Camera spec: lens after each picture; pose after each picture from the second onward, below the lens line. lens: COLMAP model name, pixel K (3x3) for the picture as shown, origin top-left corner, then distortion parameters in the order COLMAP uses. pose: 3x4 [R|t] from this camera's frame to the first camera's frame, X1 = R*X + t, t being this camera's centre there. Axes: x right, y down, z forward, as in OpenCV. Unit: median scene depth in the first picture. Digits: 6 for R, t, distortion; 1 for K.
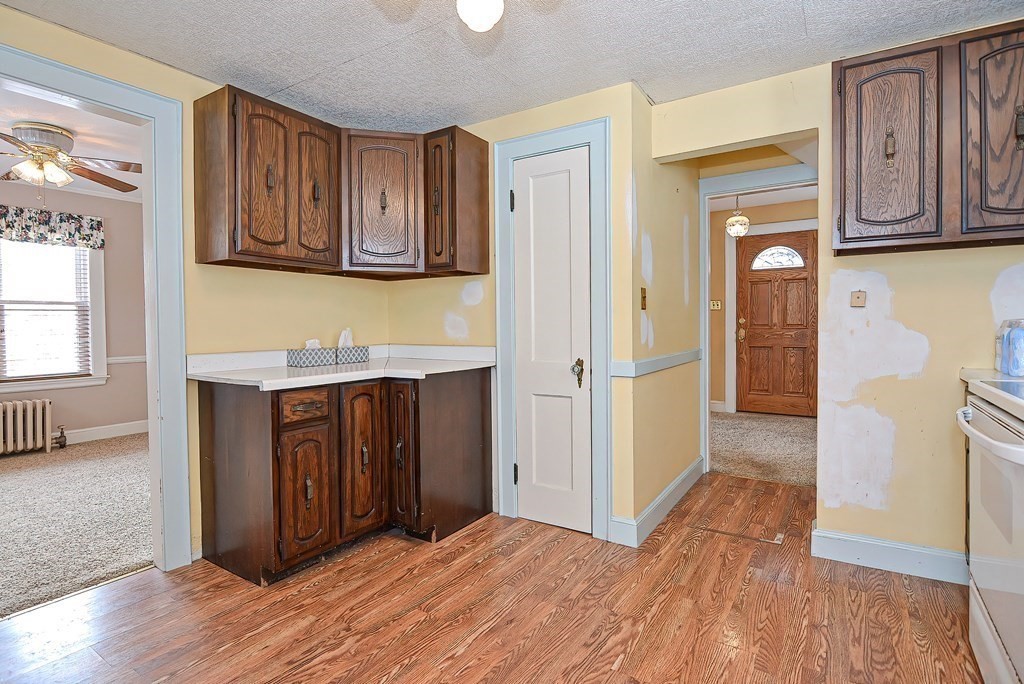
lens RADIAL K [[508.4, 0, 508.4], [0, 508.4, 335.4], [0, 0, 1]] dist [-0.003595, -0.012235]
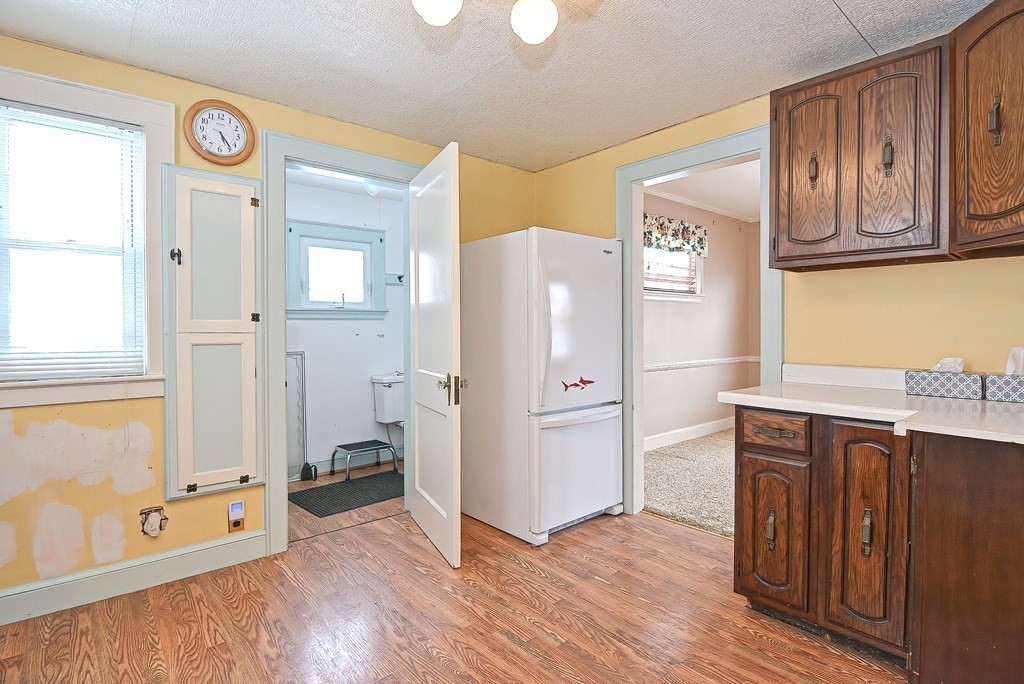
lens RADIAL K [[508.4, 0, 508.4], [0, 508.4, 335.4], [0, 0, 1]] dist [-0.003595, -0.012235]
pose [[-0.276873, 0.022146, -0.960651, 0.504757], [-0.016190, 0.999485, 0.027707, -0.037181], [0.960770, 0.023225, -0.276371, 0.731009]]
